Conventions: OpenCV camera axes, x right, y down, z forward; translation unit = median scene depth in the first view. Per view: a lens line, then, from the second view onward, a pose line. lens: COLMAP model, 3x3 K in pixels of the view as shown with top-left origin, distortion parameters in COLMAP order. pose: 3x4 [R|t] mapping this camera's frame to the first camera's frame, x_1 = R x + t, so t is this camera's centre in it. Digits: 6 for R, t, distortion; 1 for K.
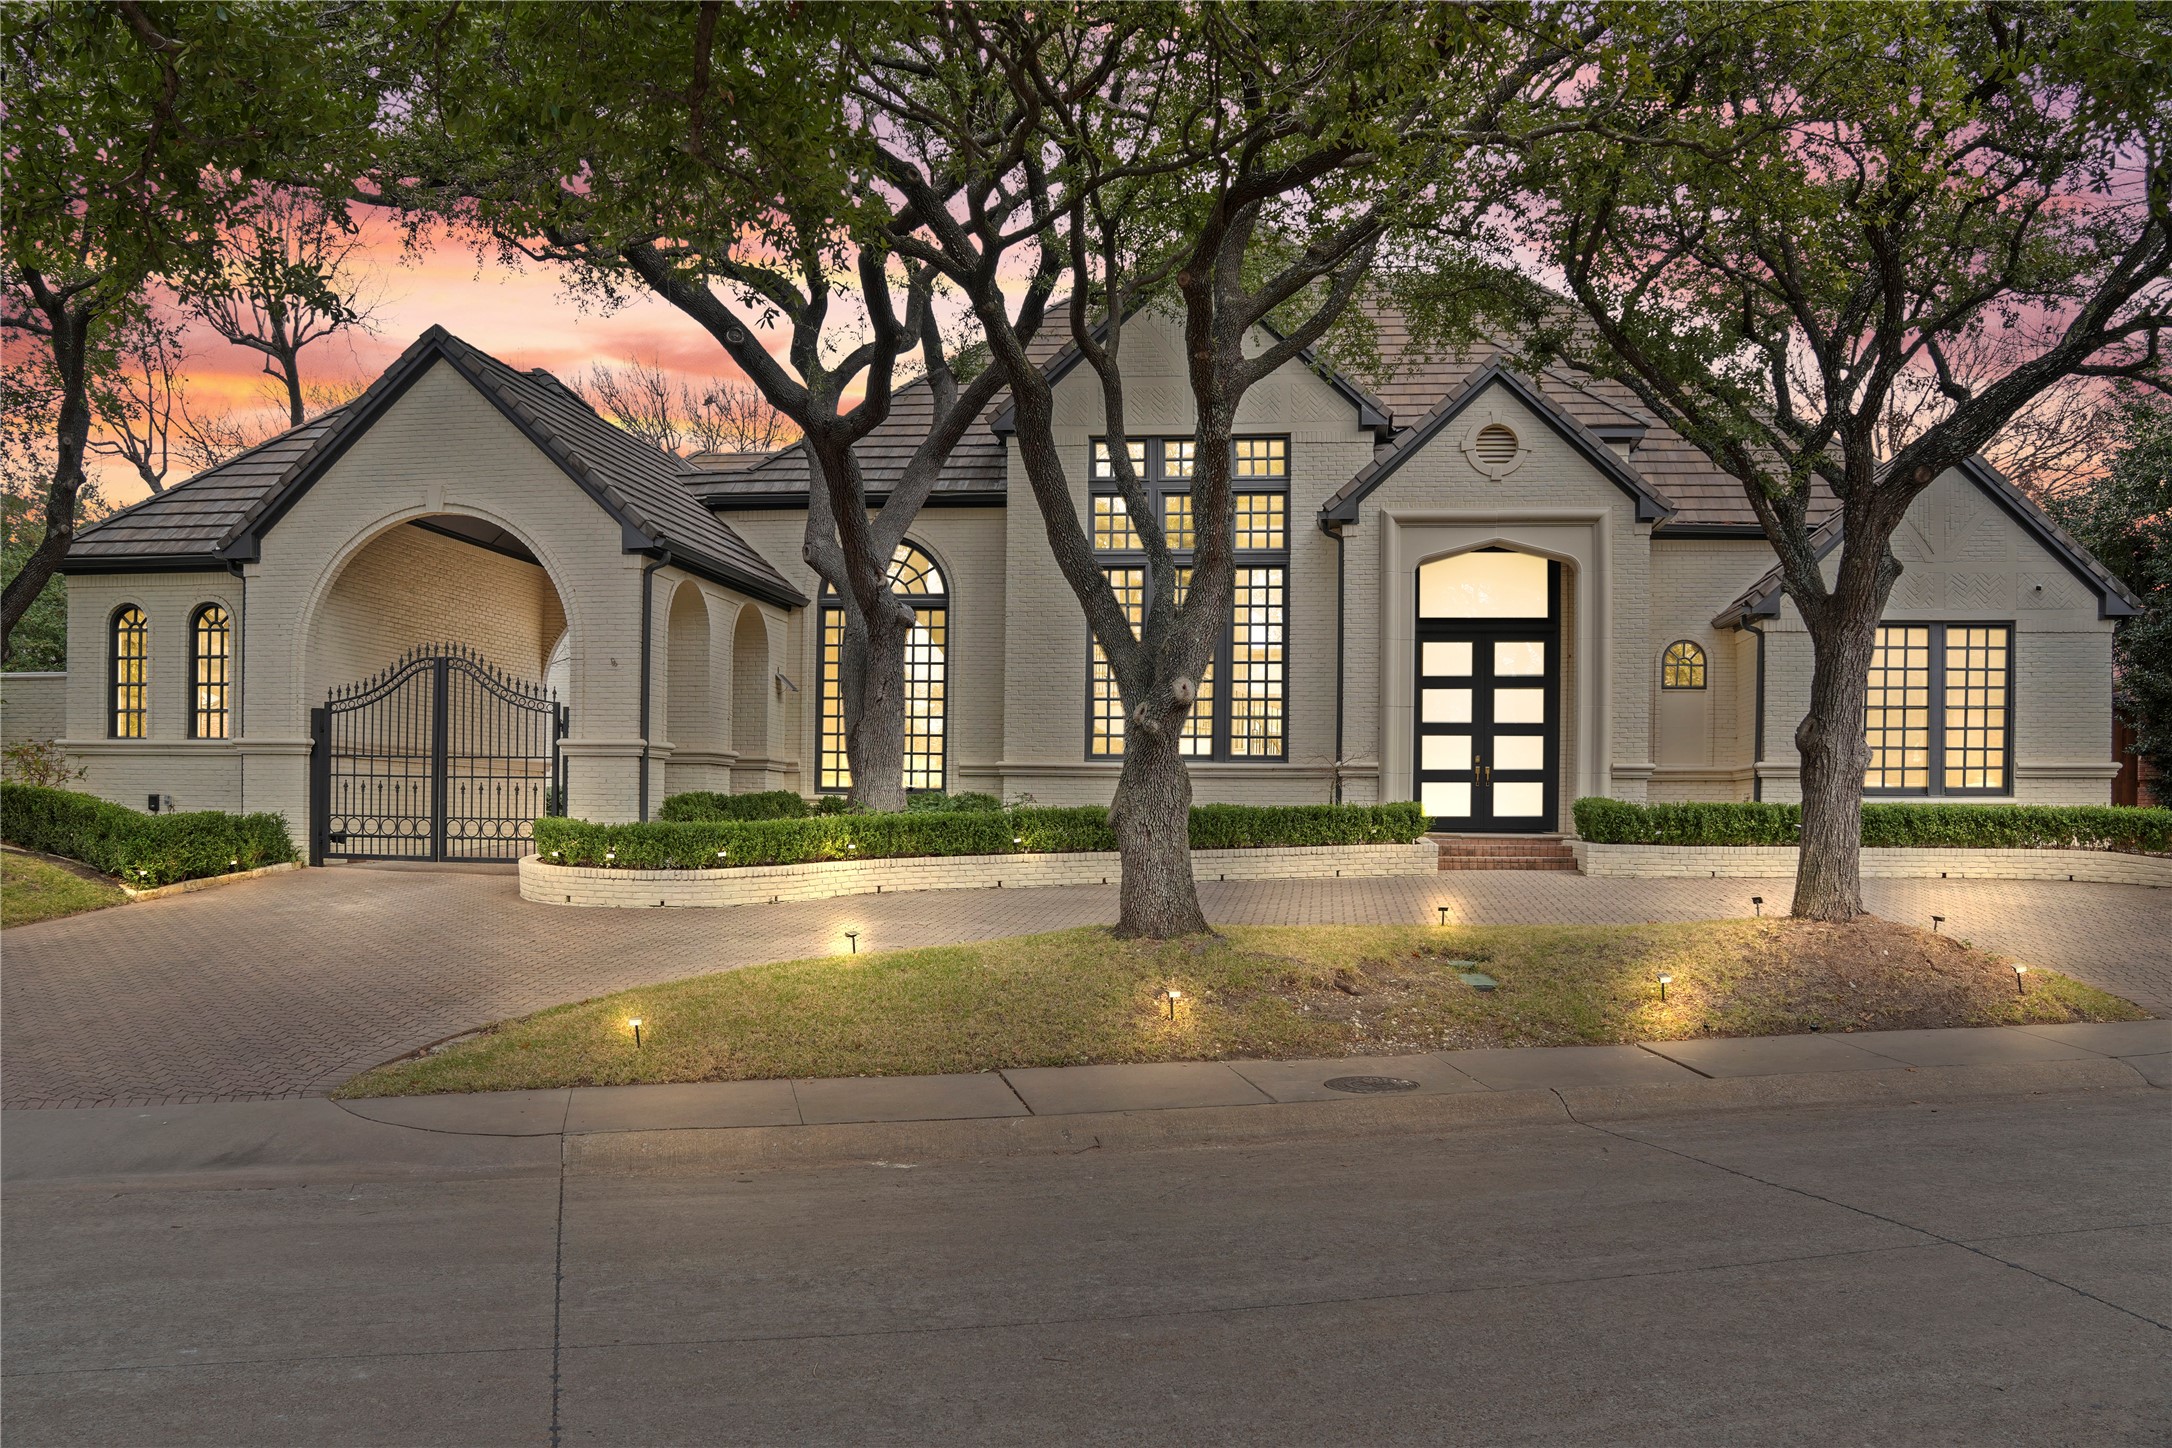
lens RADIAL K [[1680.5, 0, 1082.1], [0, 1680.5, 730.4], [0, 0, 1]] dist [0.003690, 0.000192]
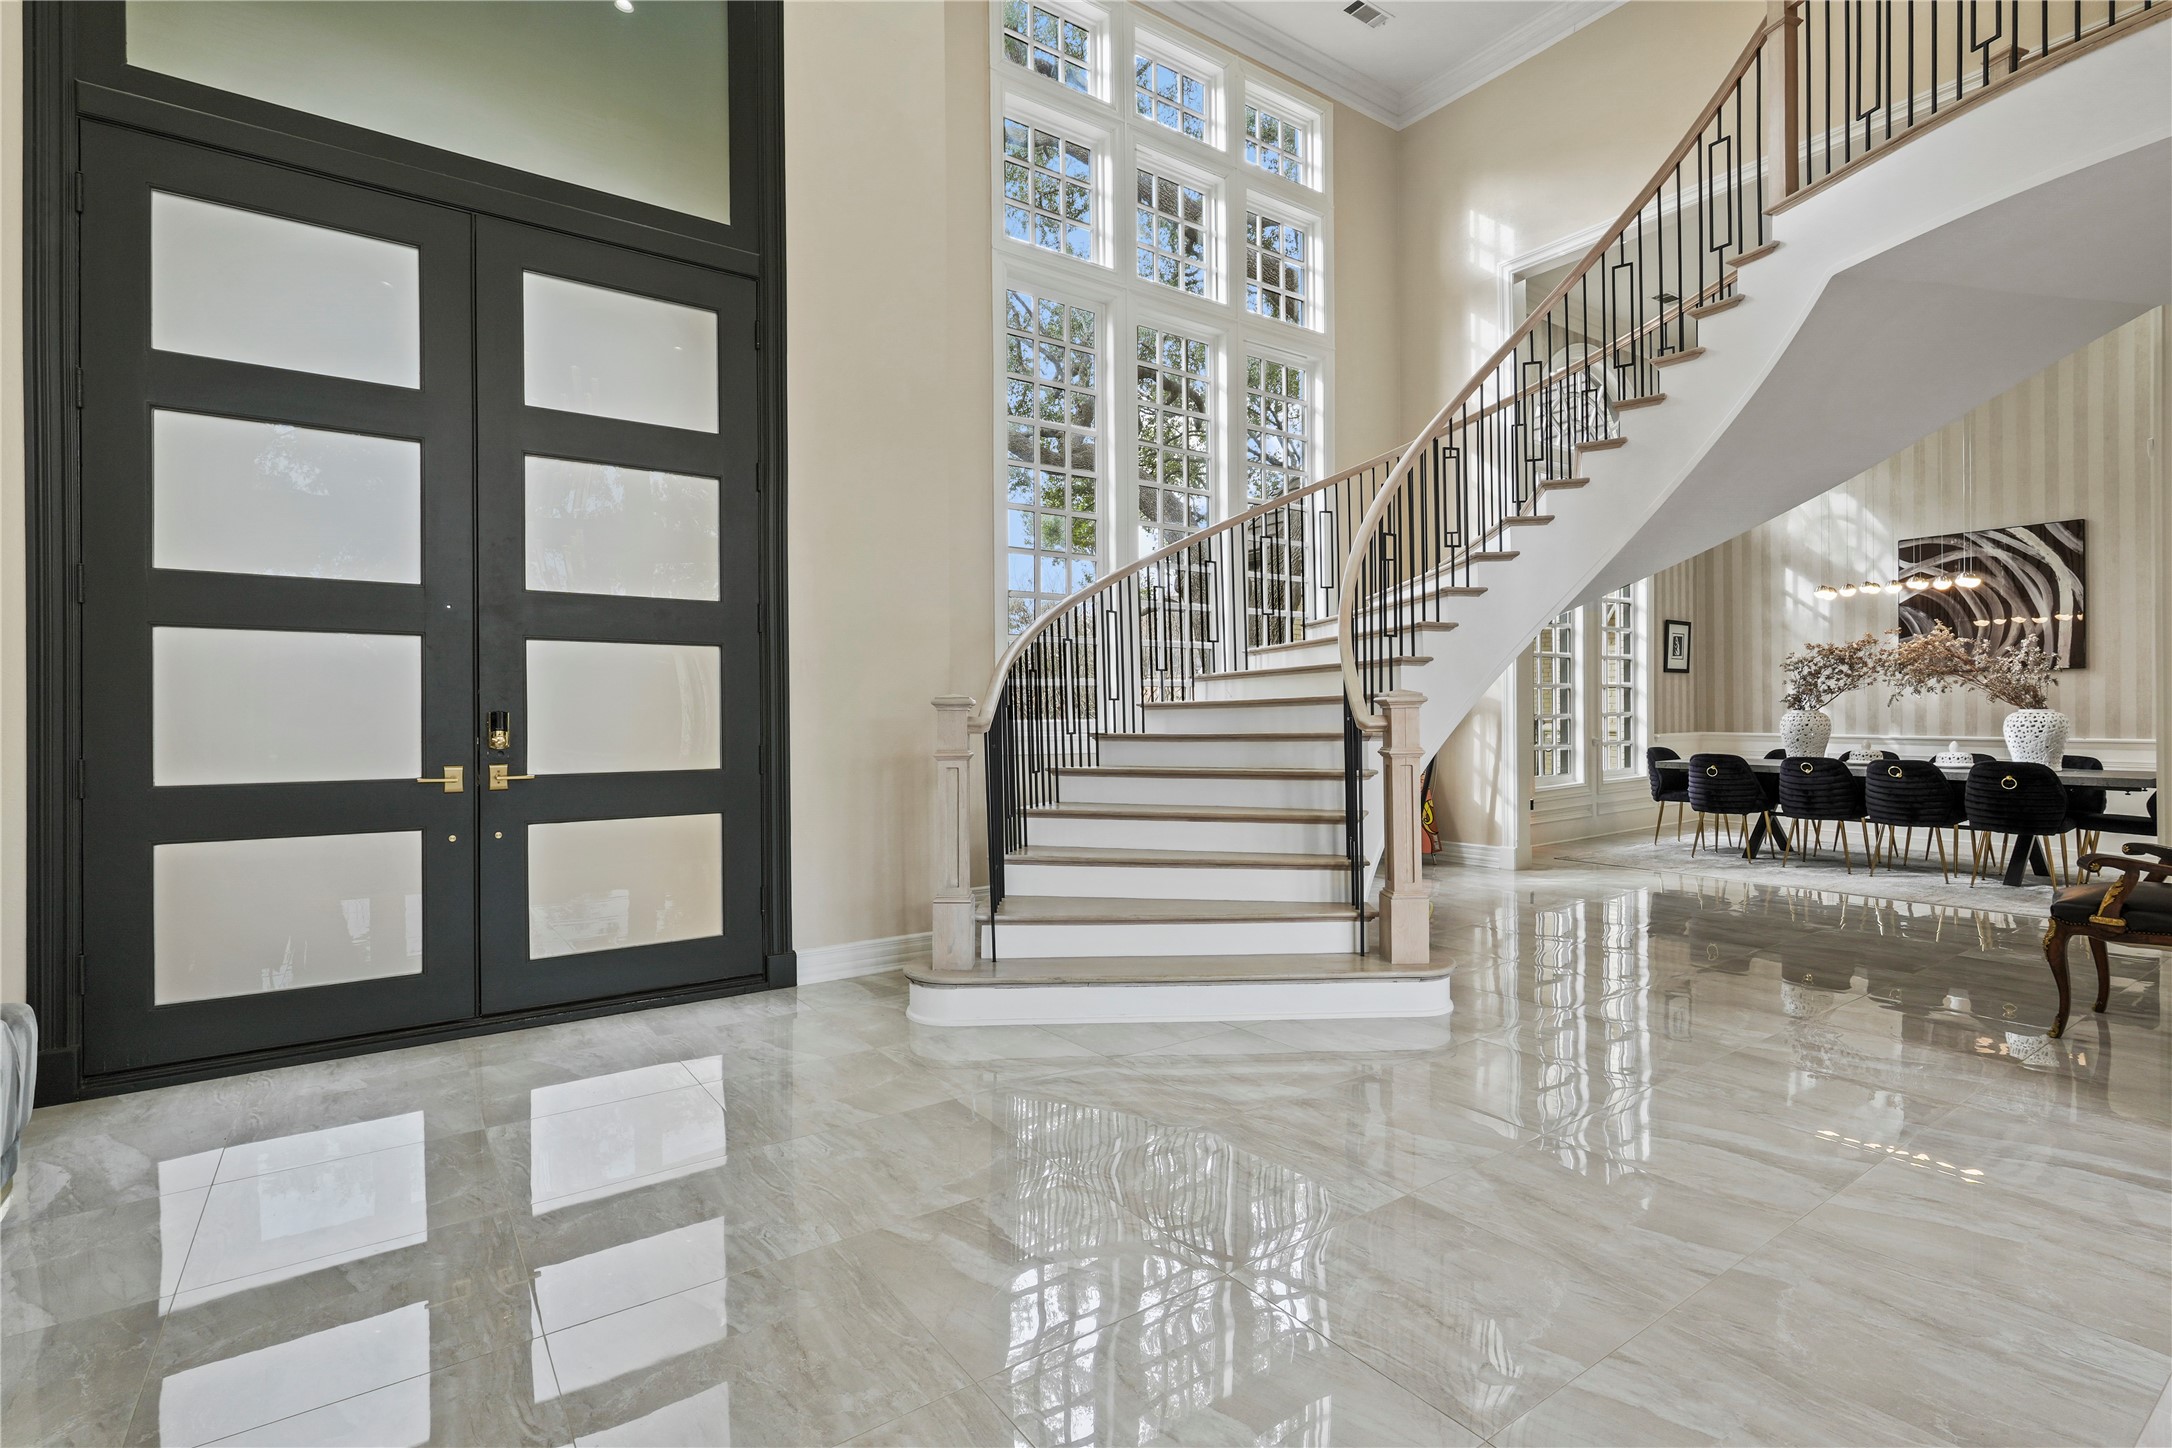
lens RADIAL K [[1004.7, 0, 1071.7], [0, 1004.7, 721.9], [0, 0, 1]] dist [0.000897, 0.001564]
pose [[0.799109, -0.015610, 0.600983, 0.219510], [0.005546, 0.999812, 0.018594, 0.013048], [-0.601160, -0.011525, 0.799045, 0.828531]]
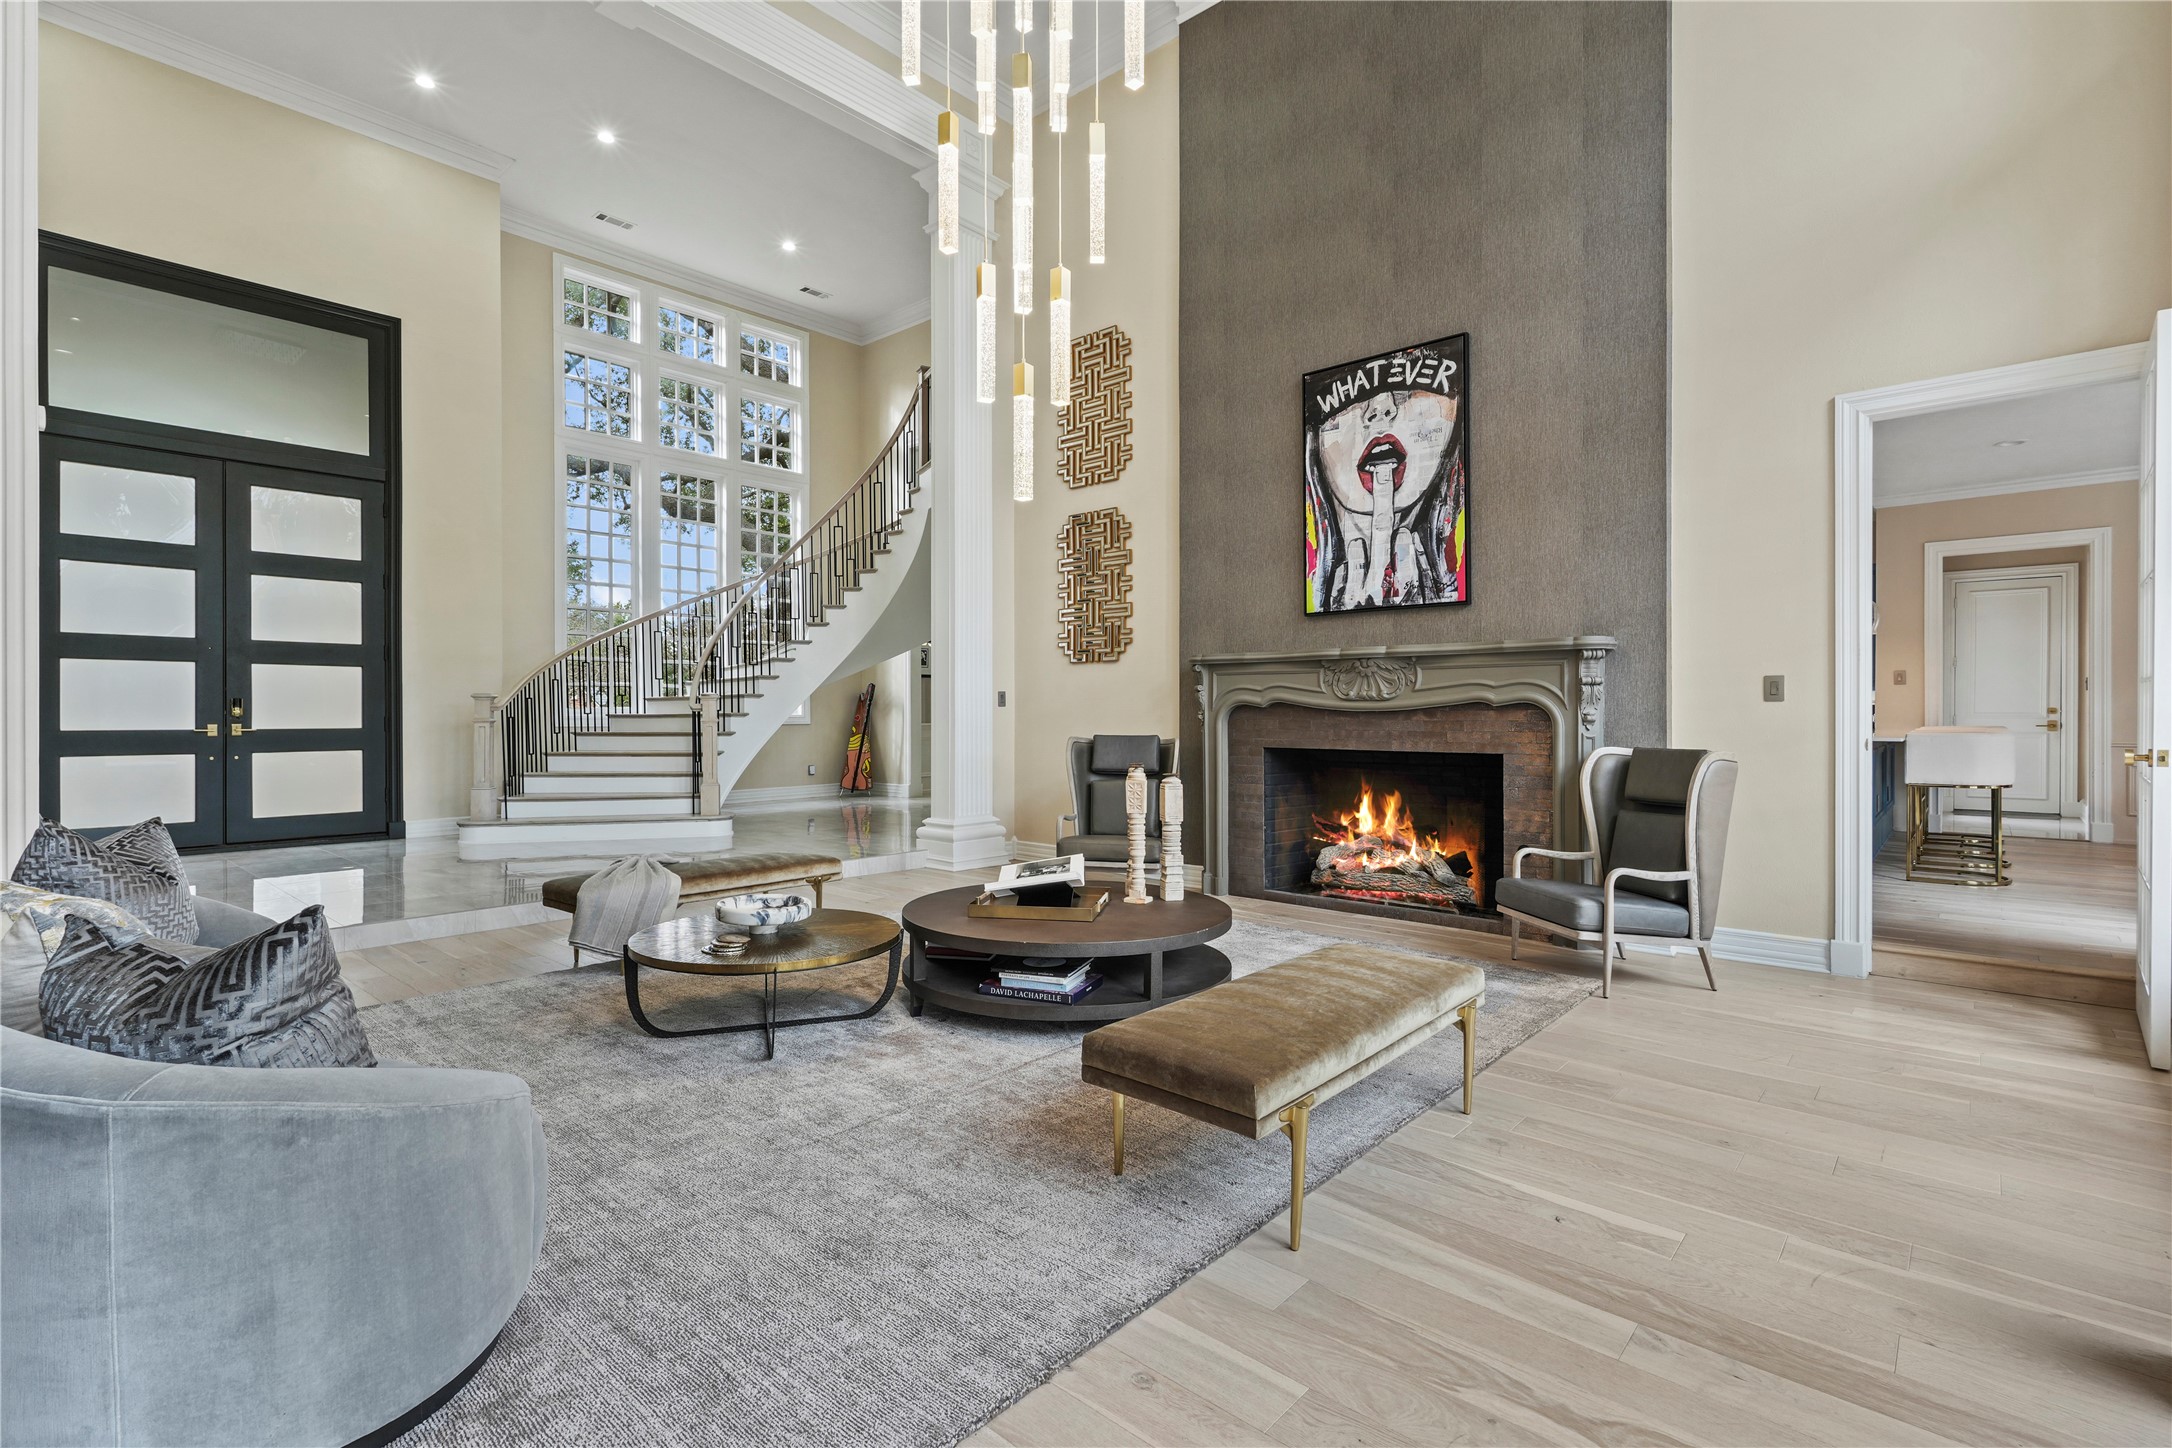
lens RADIAL K [[1004.7, 0, 1080.1], [0, 1004.7, 718.1], [0, 0, 1]] dist [0.000897, 0.001564]
pose [[0.640599, -0.011980, 0.767782, 0.169198], [-0.004304, 0.999807, 0.019191, 0.012852], [-0.767863, -0.015599, 0.640424, 0.598803]]
